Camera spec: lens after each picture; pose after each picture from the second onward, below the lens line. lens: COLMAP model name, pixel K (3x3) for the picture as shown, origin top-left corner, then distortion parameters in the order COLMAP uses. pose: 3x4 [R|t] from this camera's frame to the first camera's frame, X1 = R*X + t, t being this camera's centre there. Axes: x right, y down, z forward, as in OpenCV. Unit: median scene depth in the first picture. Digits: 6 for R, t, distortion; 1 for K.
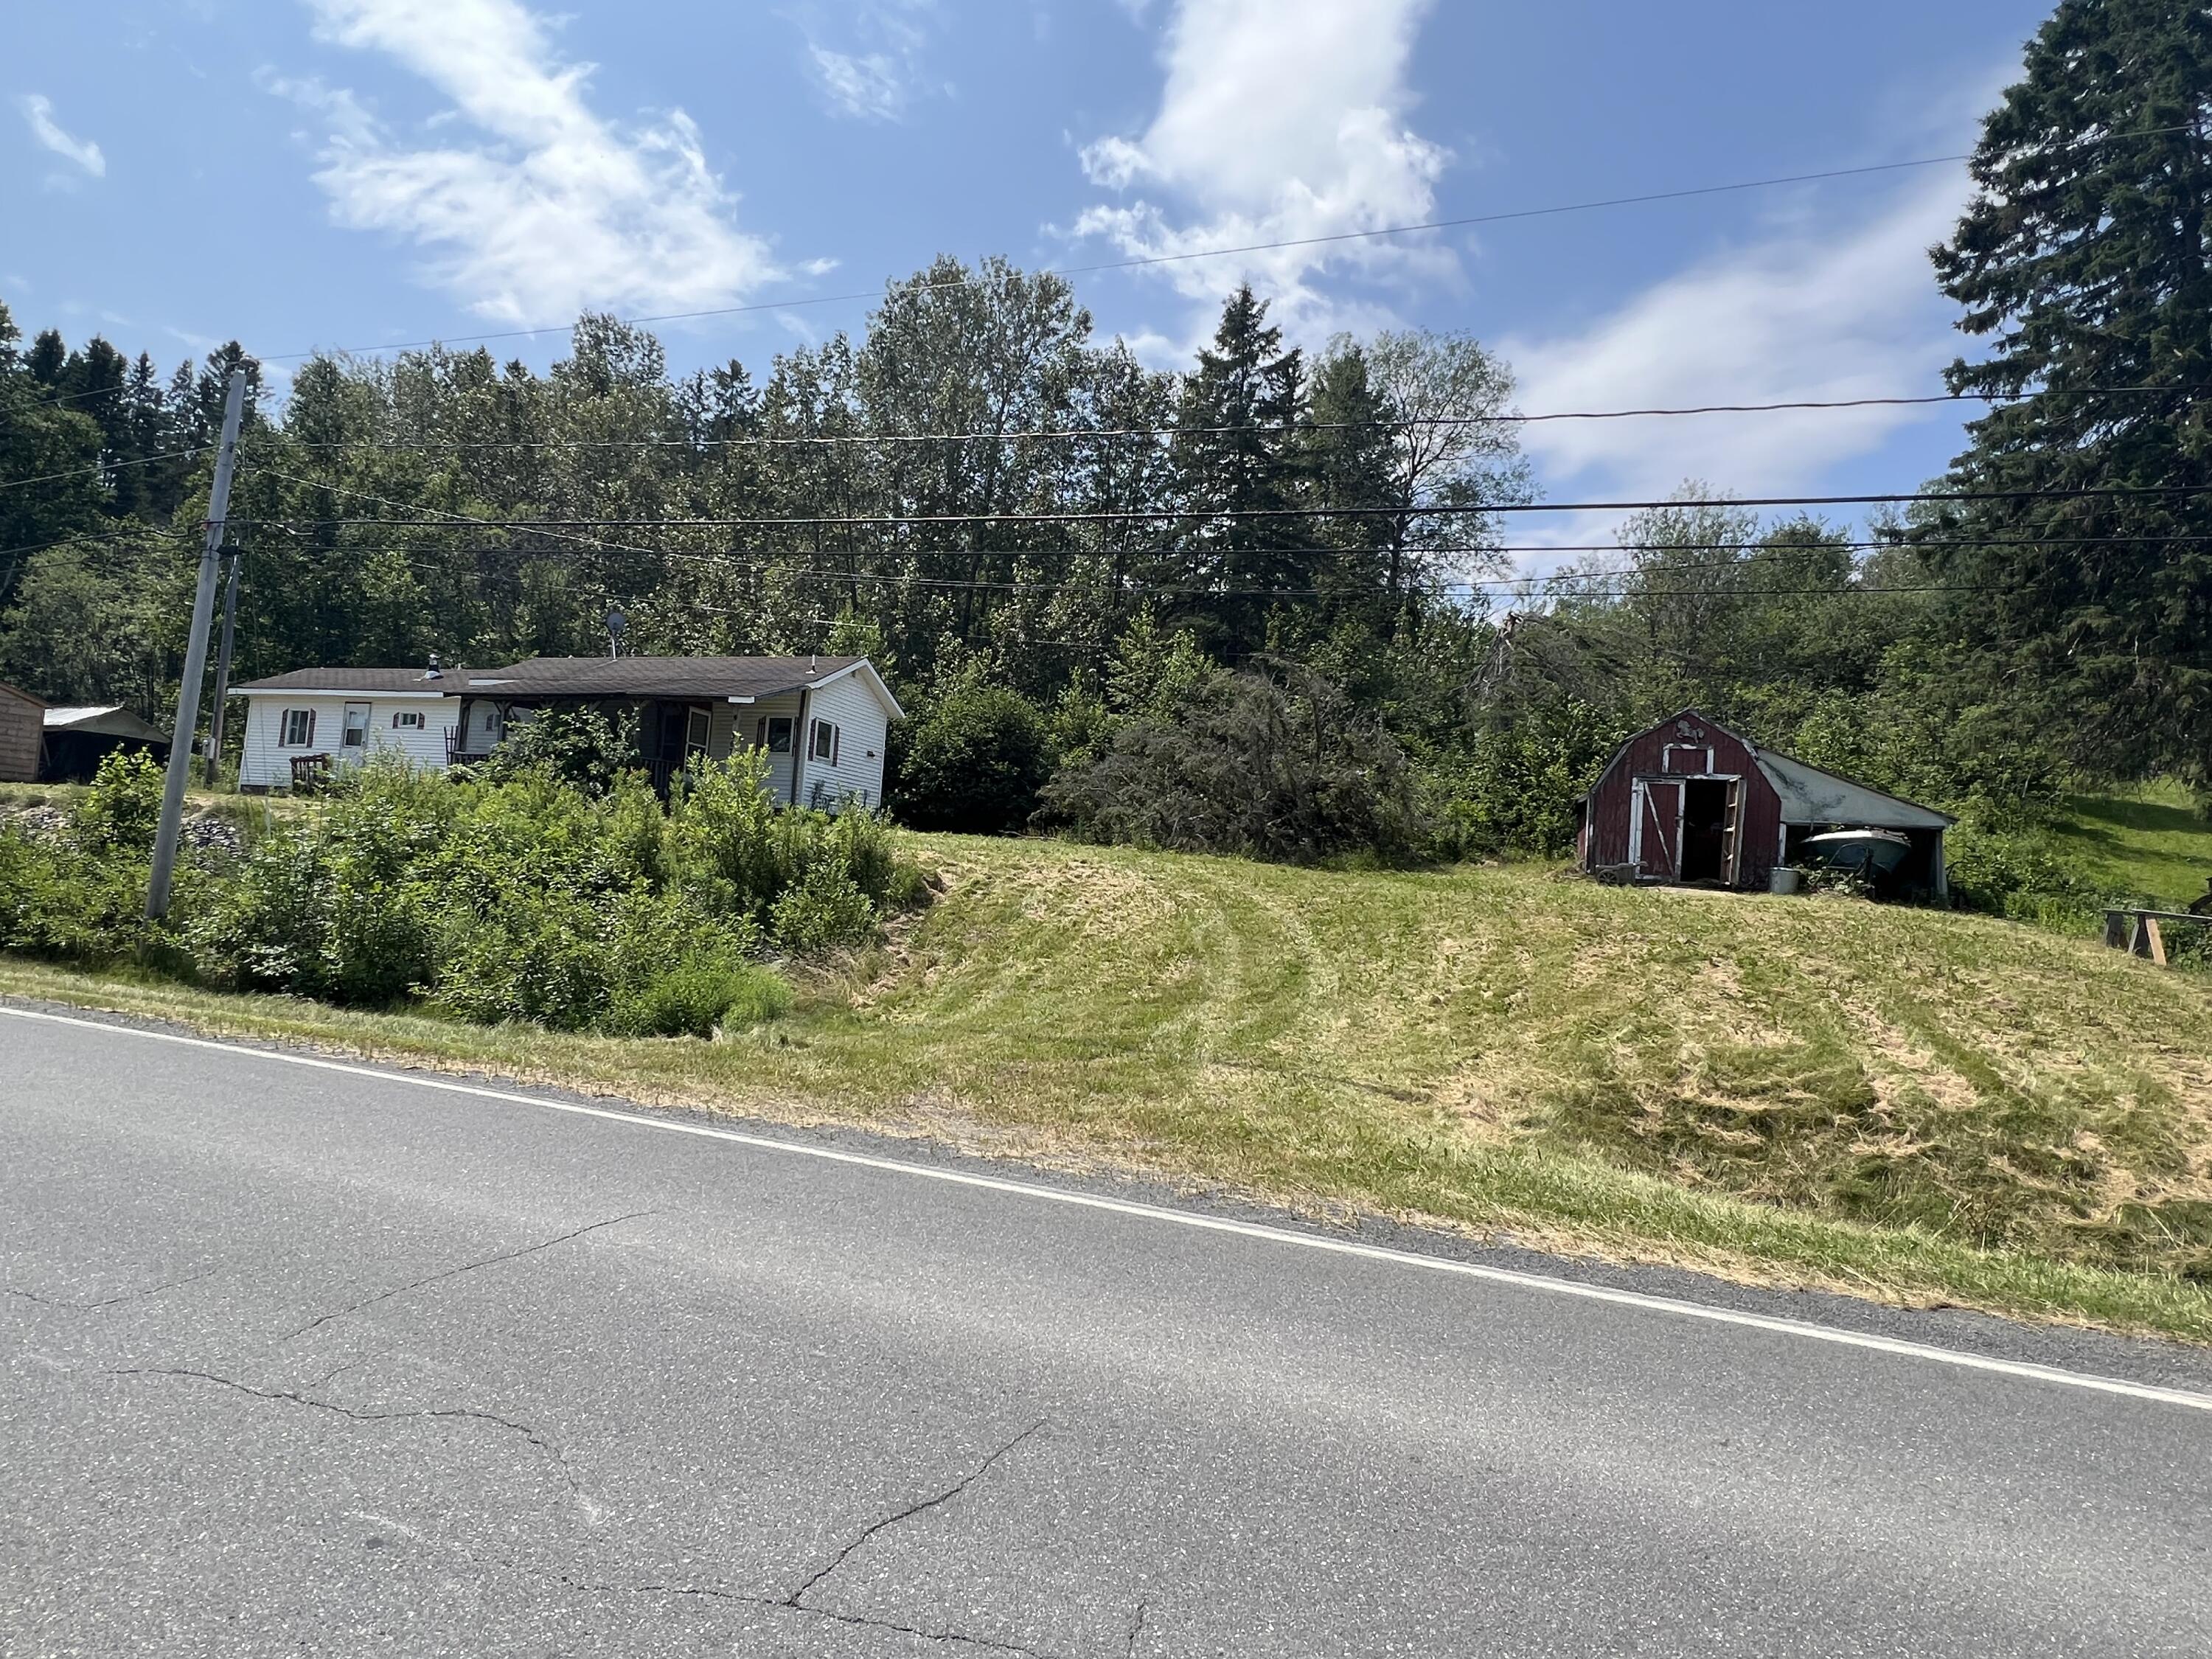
lens RADIAL K [[1185.9, 0, 1097.7], [0, 1185.9, 827.1], [0, 0, 1]] dist [-0.005322, -0.000309]
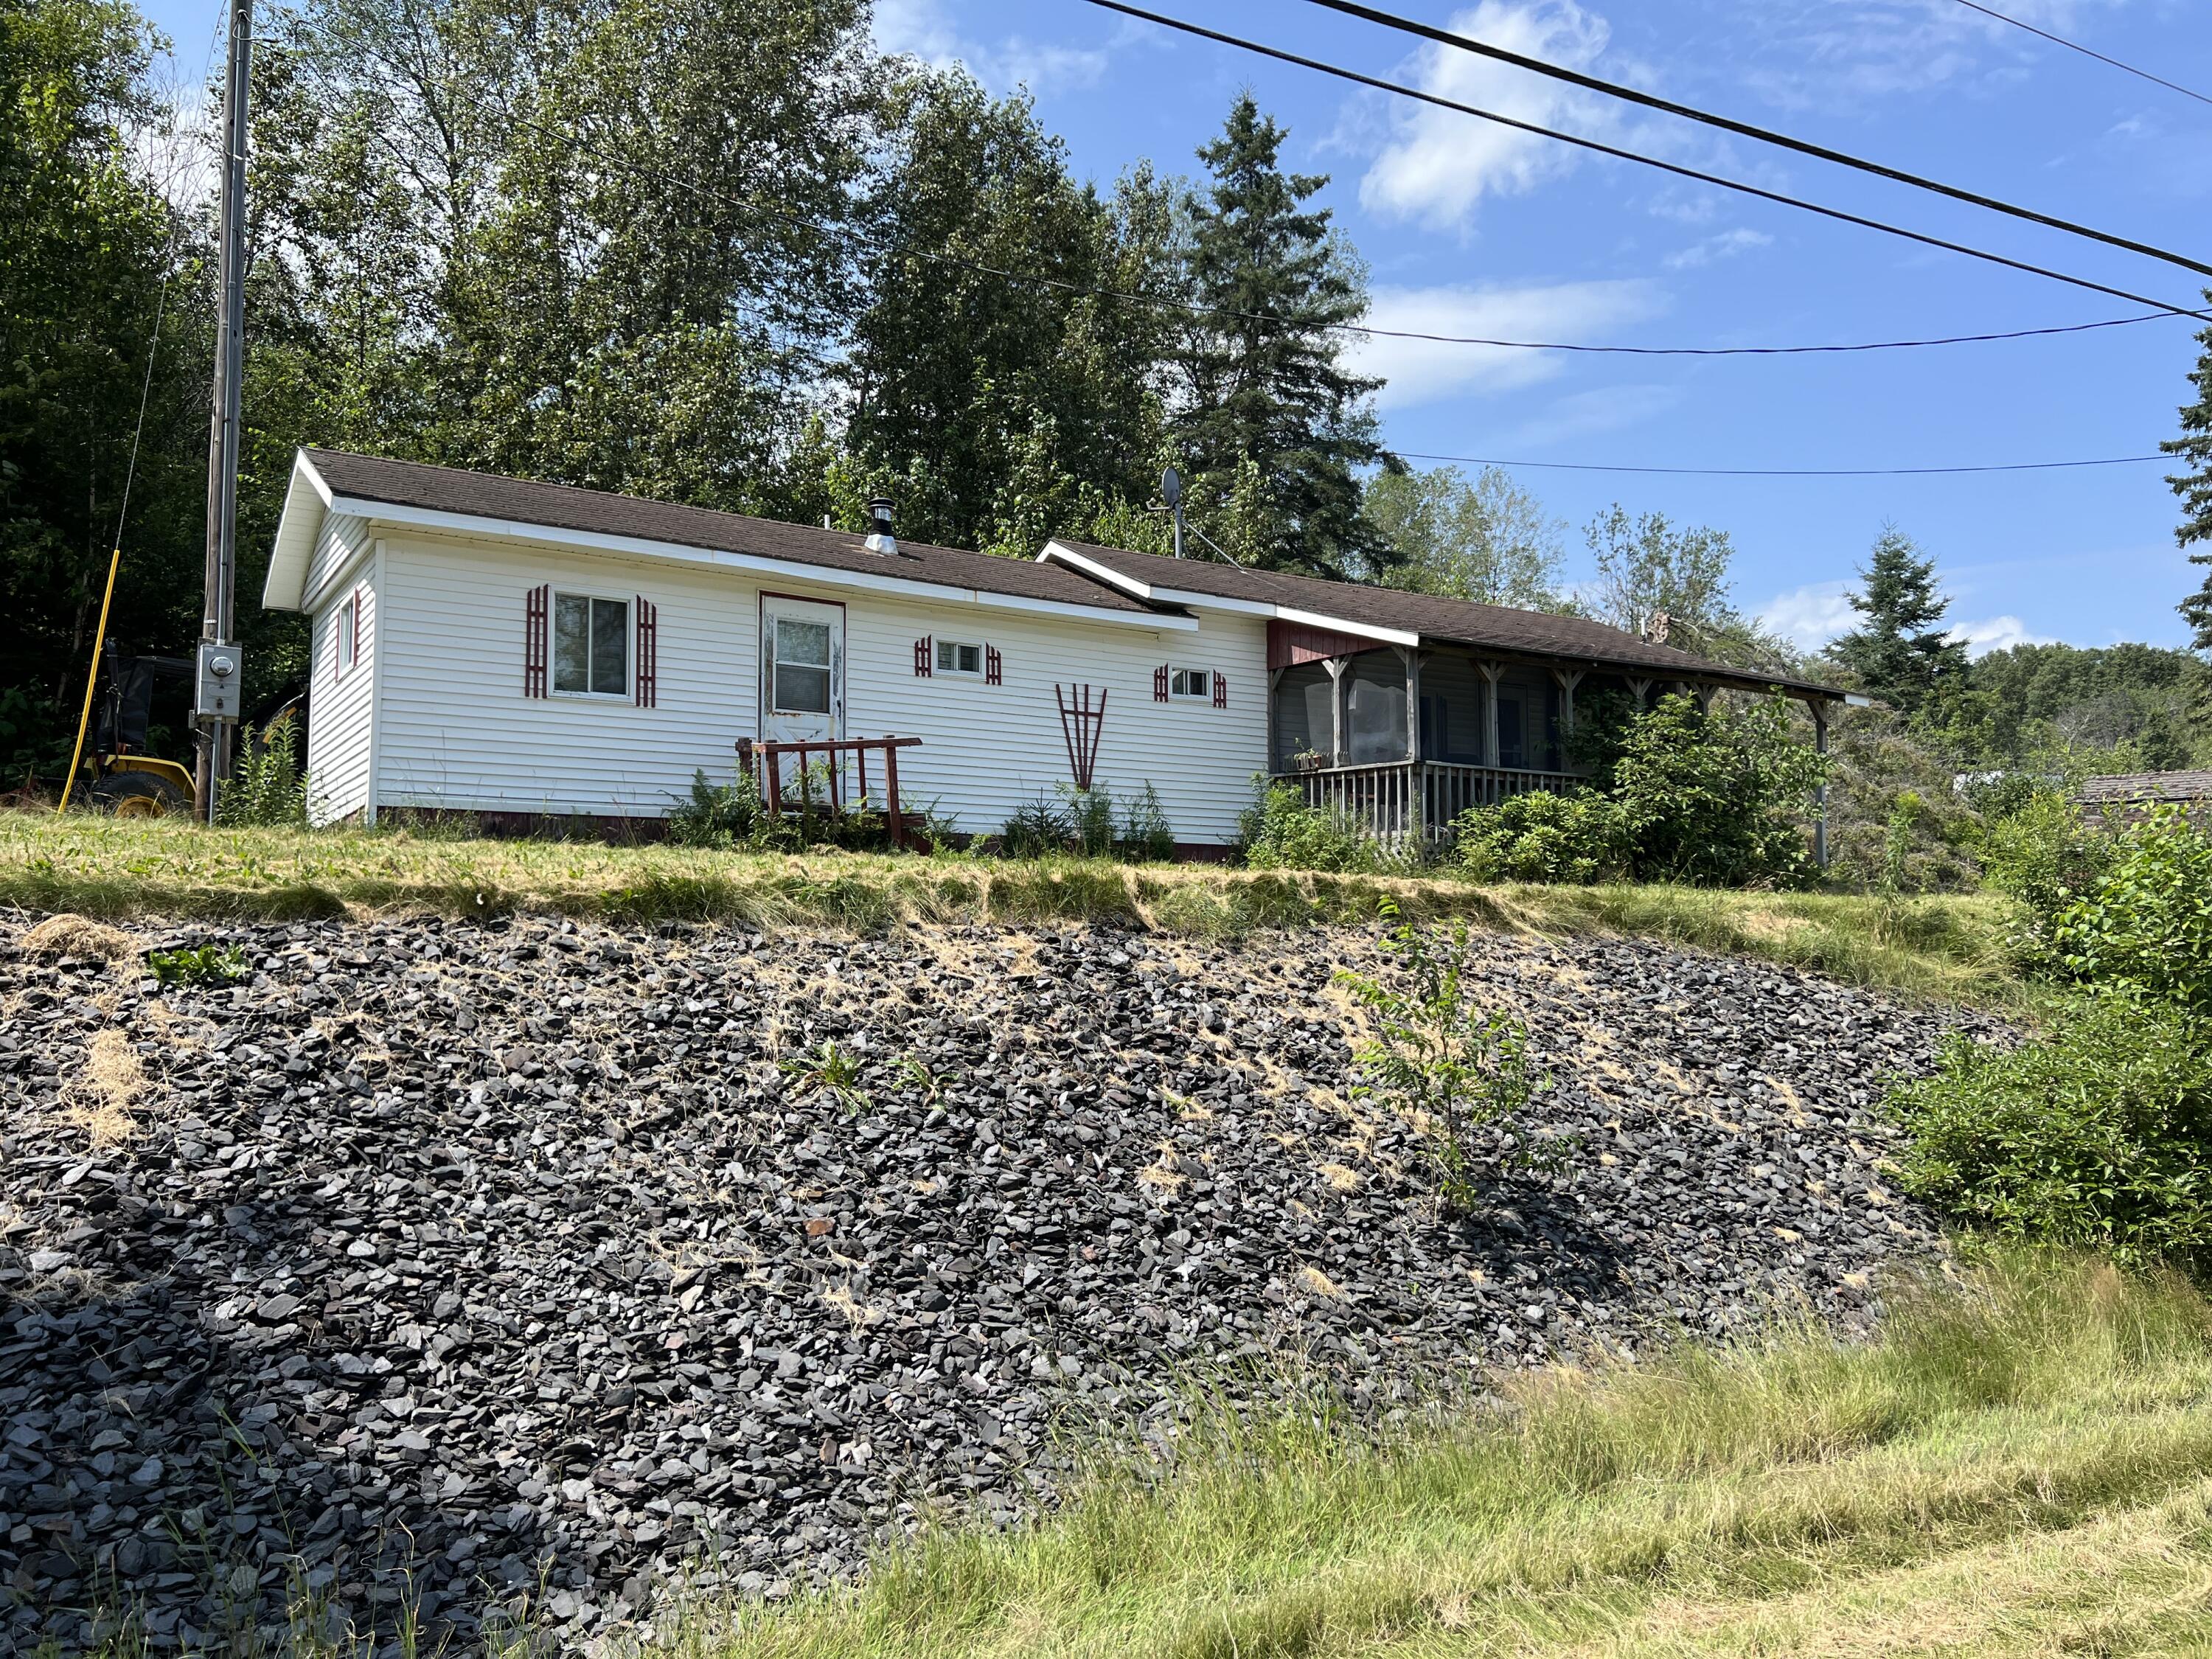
lens RADIAL K [[1641.5, 0, 1112.1], [0, 1641.5, 846.4], [0, 0, 1]] dist [0.053002, -0.042737]
pose [[0.629315, -0.016536, 0.776975, -1.343836], [-0.006420, 0.999629, 0.026475, -0.053901], [-0.777124, -0.021649, 0.628975, 0.797240]]
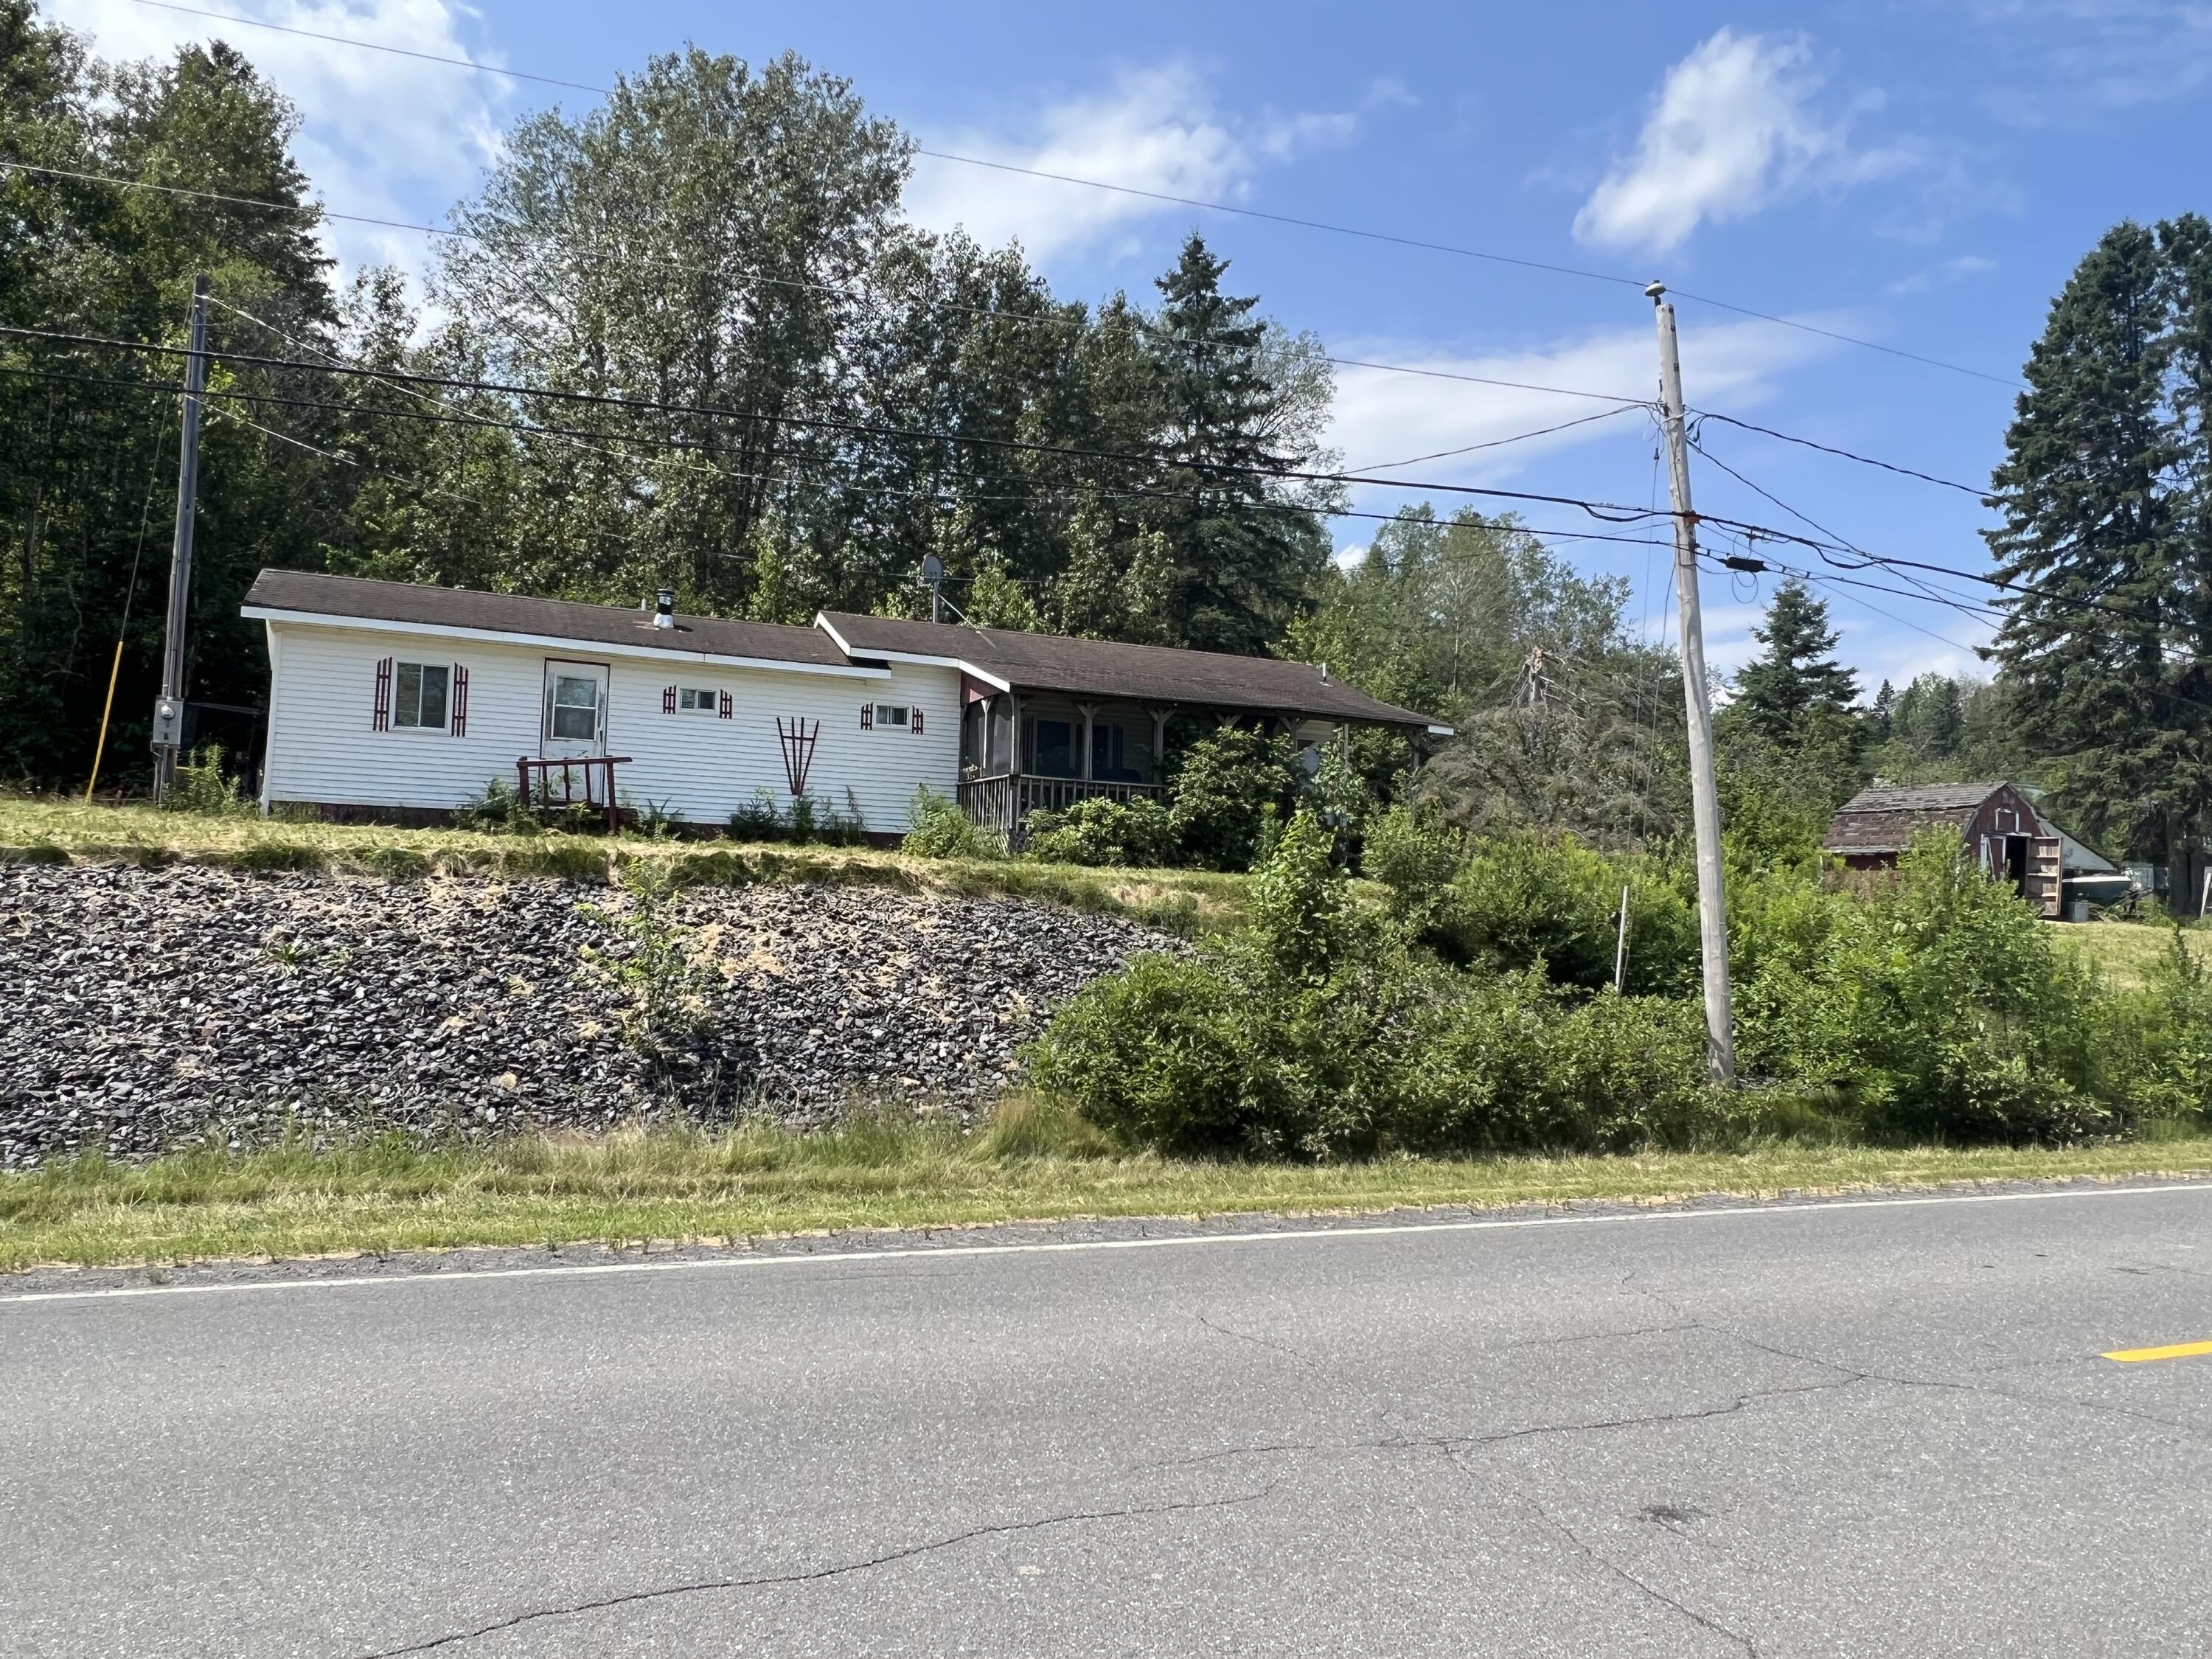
lens RADIAL K [[1438.7, 0, 1107.8], [0, 1438.7, 840.5], [0, 0, 1]] dist [-0.006920, 0.001786]
pose [[0.752896, -0.007332, 0.658099, -1.218651], [-0.018008, 0.999334, 0.031735, -0.062721], [-0.657893, -0.035744, 0.752263, 0.420901]]
